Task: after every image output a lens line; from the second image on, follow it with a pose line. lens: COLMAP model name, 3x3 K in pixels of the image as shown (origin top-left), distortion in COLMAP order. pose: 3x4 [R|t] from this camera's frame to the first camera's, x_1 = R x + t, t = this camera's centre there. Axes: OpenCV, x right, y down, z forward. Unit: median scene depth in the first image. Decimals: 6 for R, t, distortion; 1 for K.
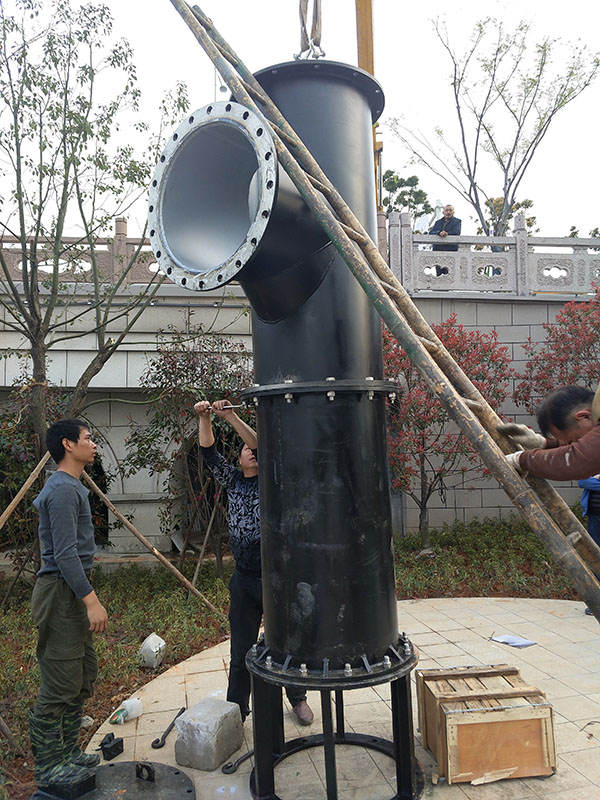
lens RADIAL K [[619.4, 0, 302.6], [0, 619.4, 411.8], [0, 0, 1]] dist [0.058528, -0.074458]
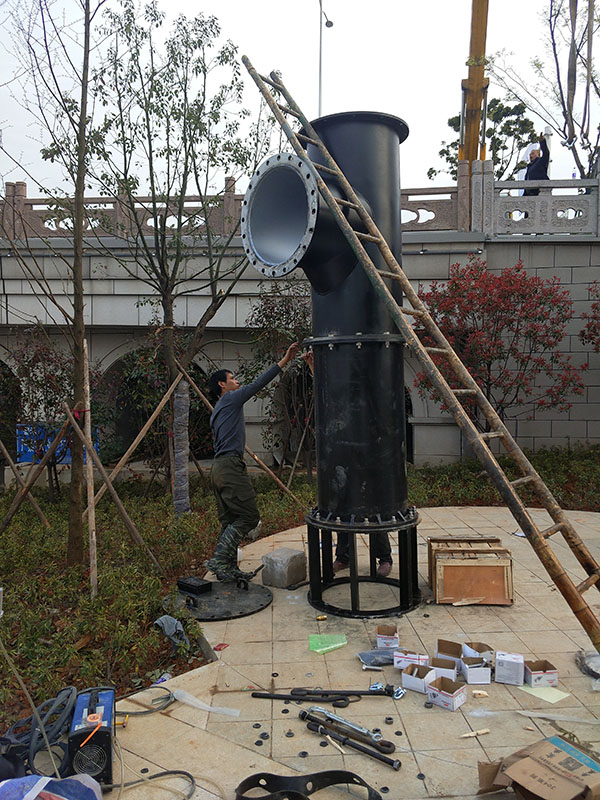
lens RADIAL K [[605.8, 0, 300.0], [0, 605.8, 400.0], [0, 0, 1]] dist [0.065859, -0.072862]
pose [[0.984398, 0.019759, -0.174842, 0.080600], [-0.003789, 0.995825, 0.091205, -0.013191], [0.175914, -0.089119, 0.980363, -0.233668]]
